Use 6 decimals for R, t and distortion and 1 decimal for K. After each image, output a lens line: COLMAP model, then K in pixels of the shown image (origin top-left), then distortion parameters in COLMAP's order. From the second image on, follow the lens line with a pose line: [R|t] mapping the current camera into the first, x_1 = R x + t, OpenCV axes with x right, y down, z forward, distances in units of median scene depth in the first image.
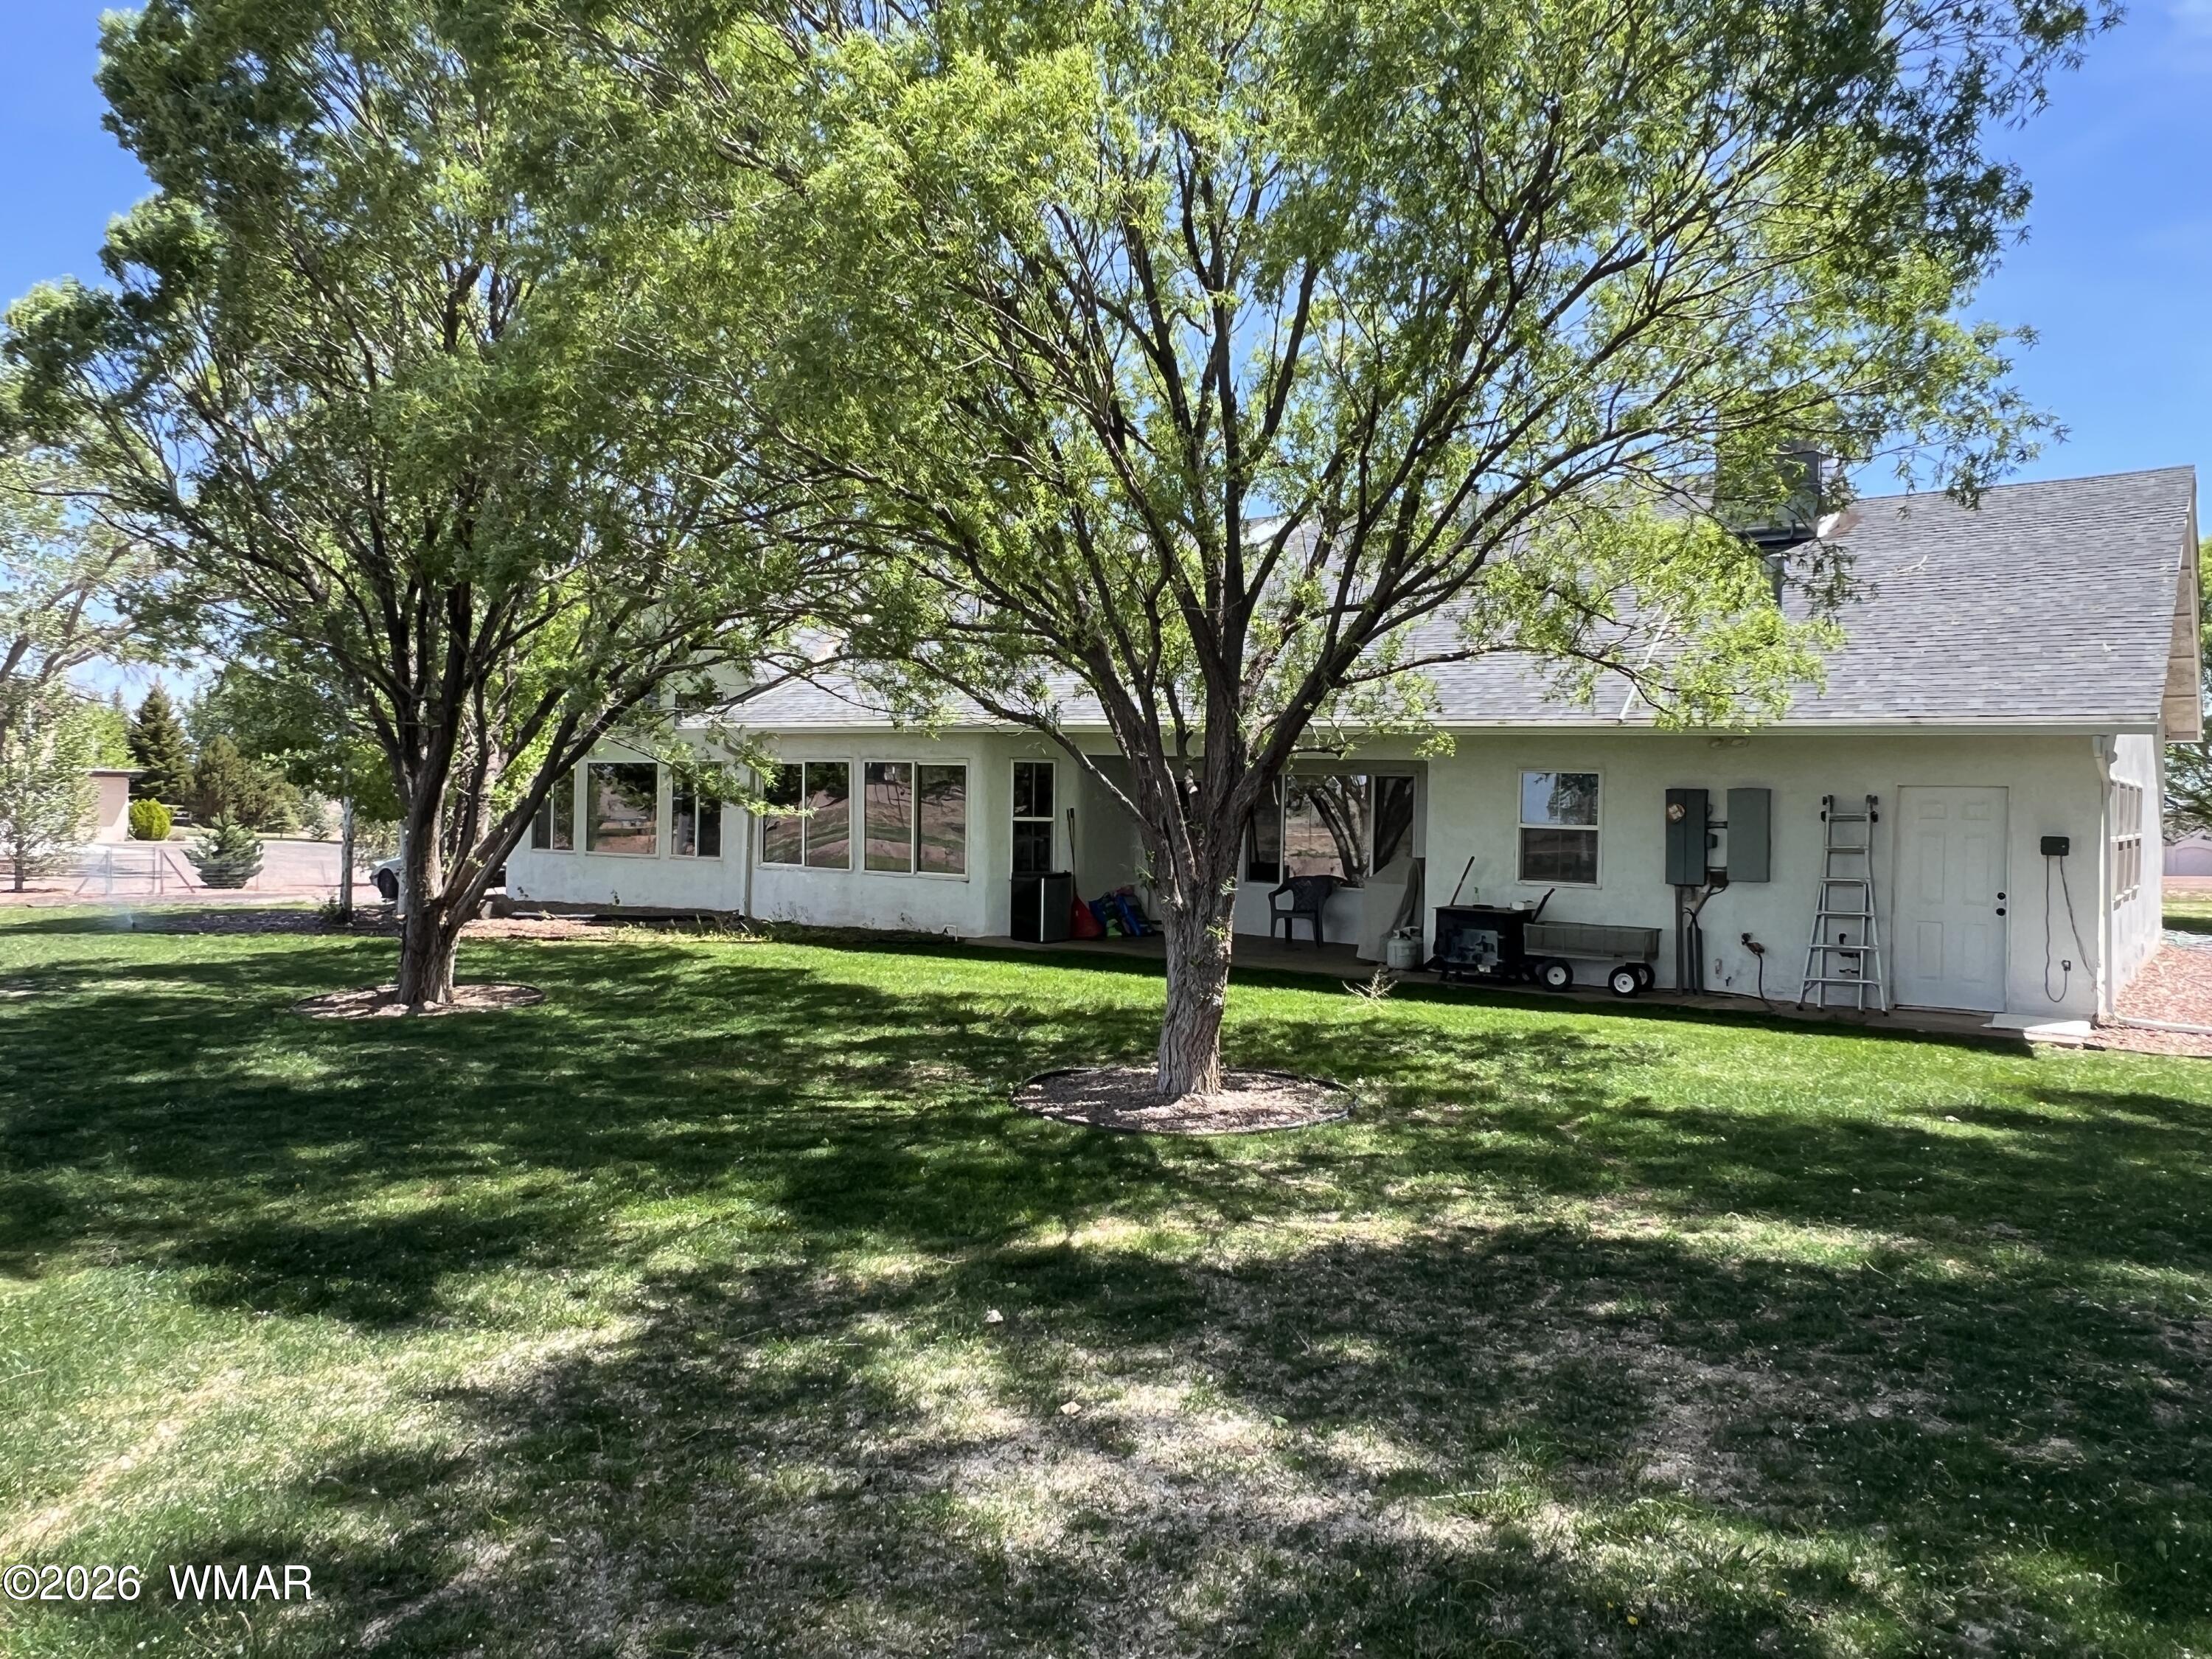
lens RADIAL K [[1606.9, 0, 1106.2], [0, 1606.9, 820.8], [0, 0, 1]] dist [-0.008661, -0.004890]
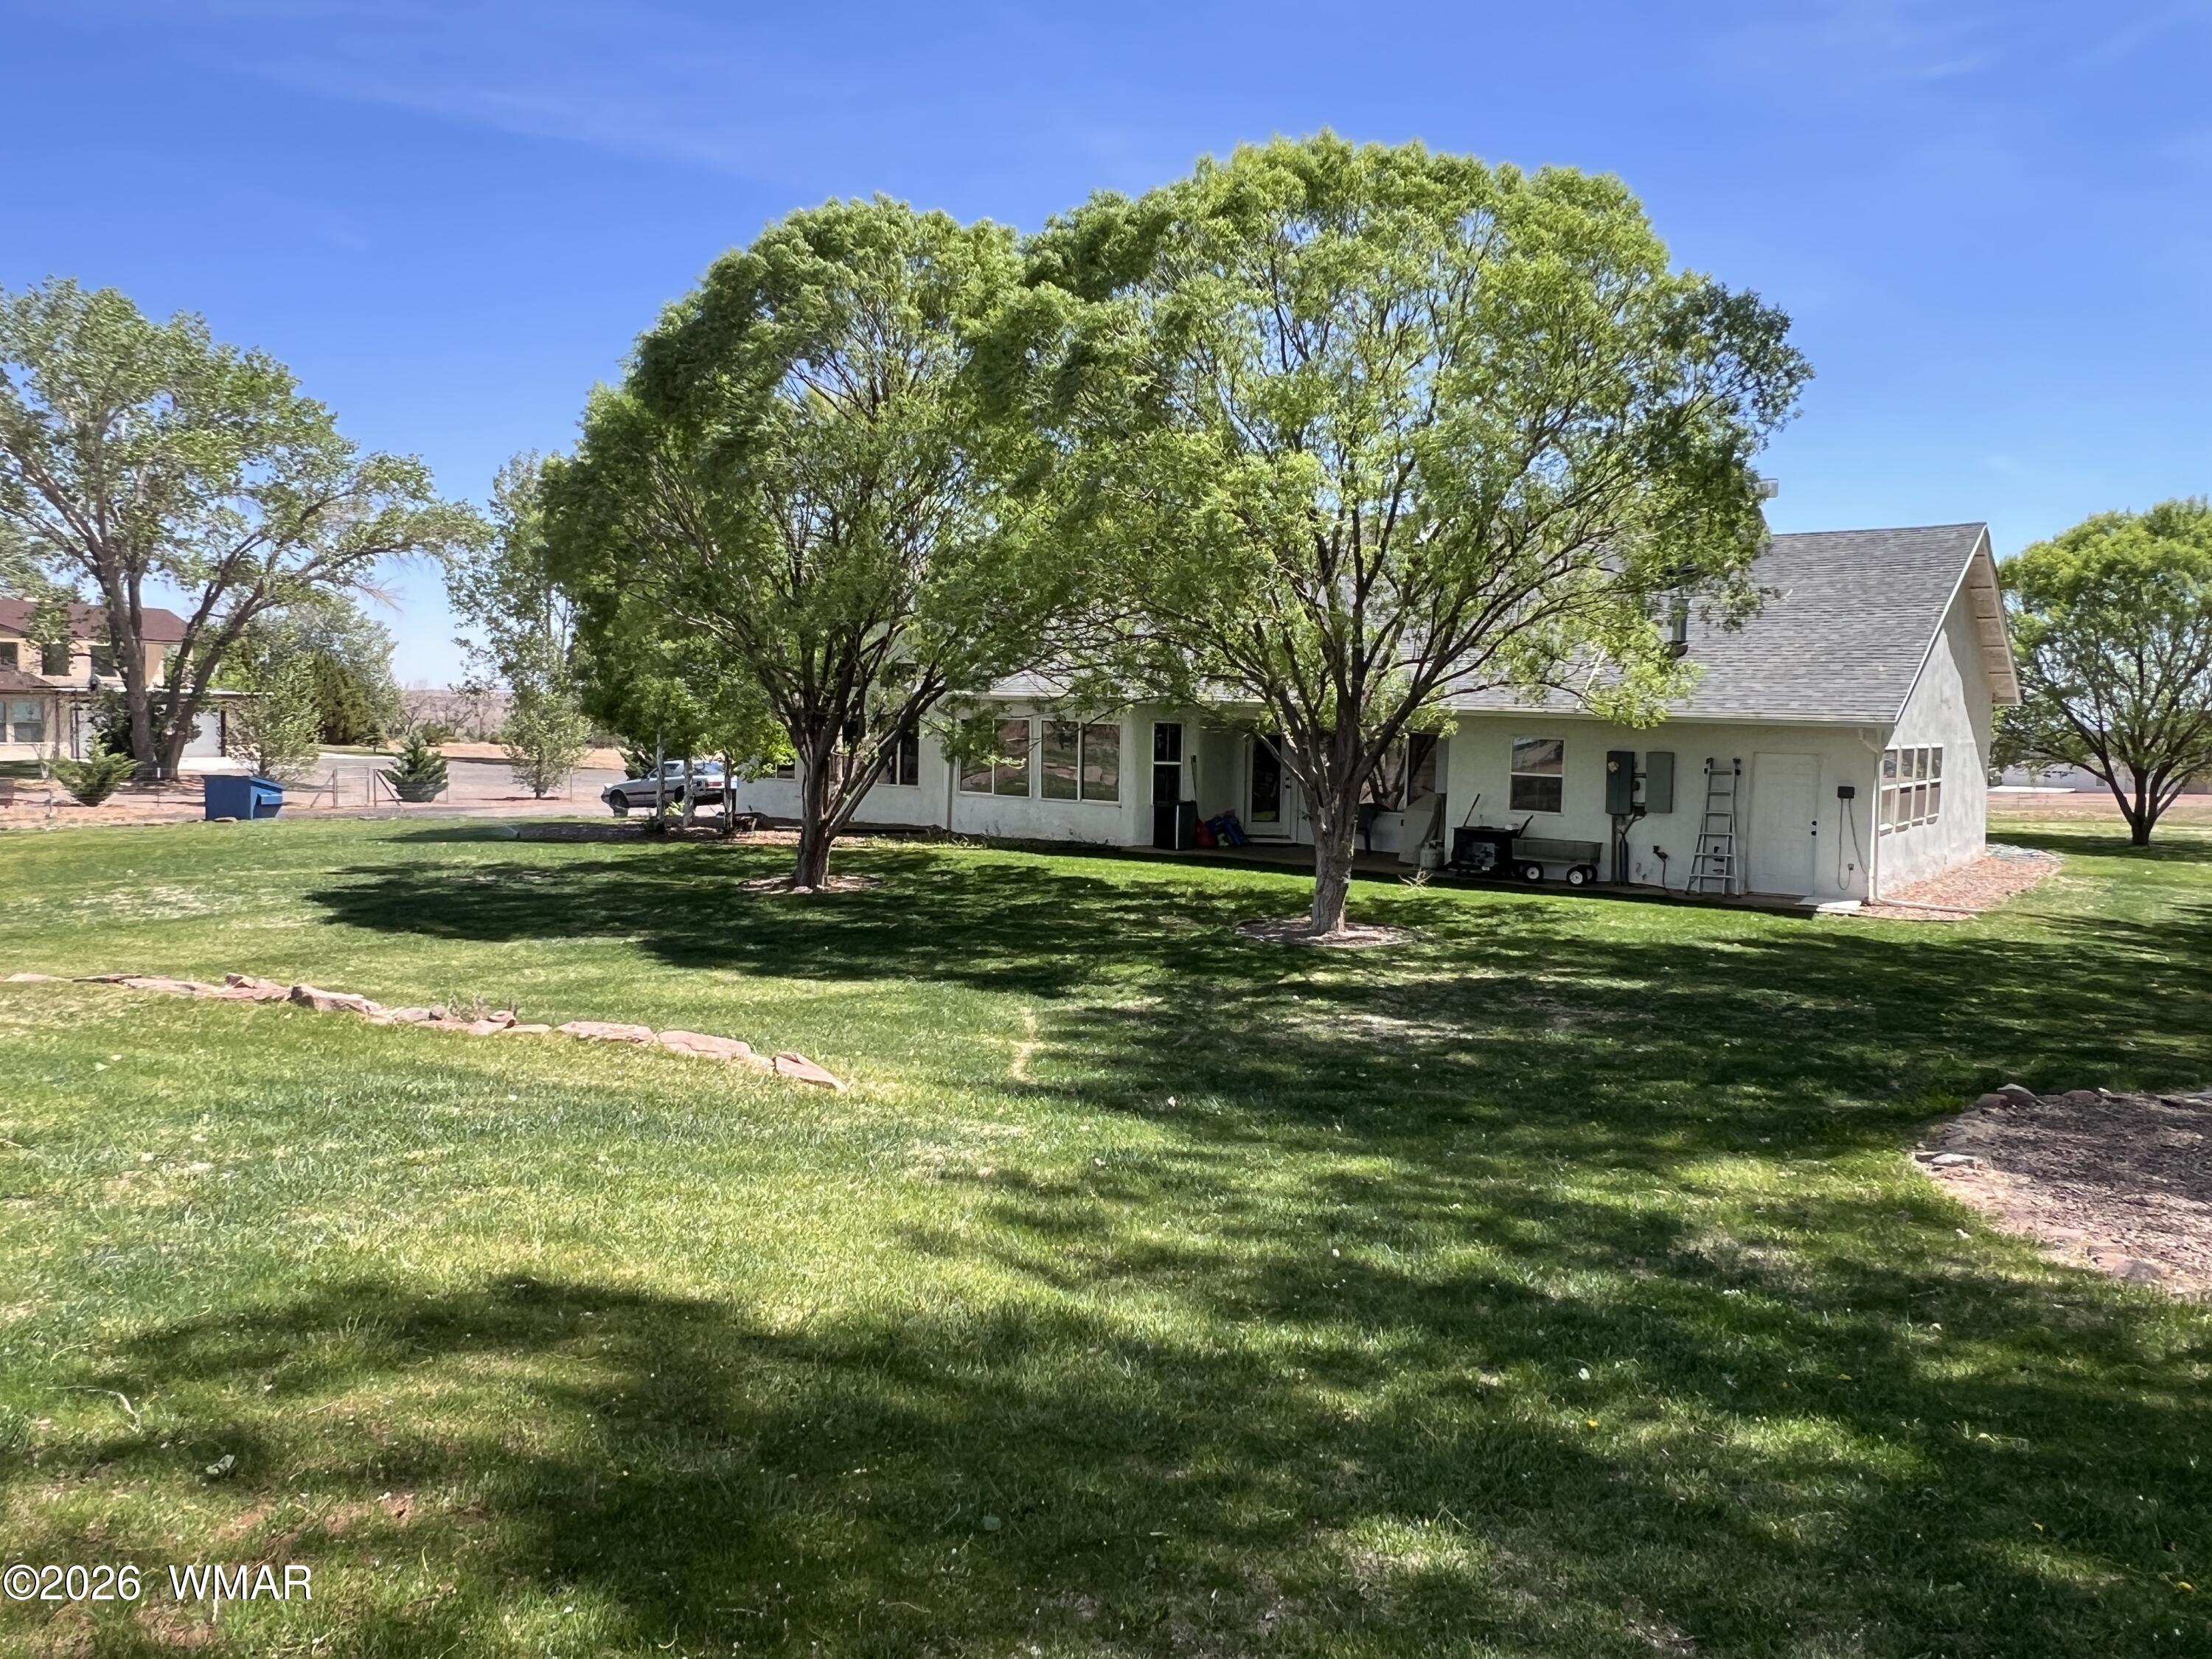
lens RADIAL K [[1606.9, 0, 1106.2], [0, 1606.9, 820.8], [0, 0, 1]] dist [-0.008661, -0.004890]
pose [[0.999980, 0.004357, 0.004635, -0.136188], [-0.004613, 0.998384, 0.056642, -0.038686], [-0.004380, -0.056662, 0.998384, -0.533206]]
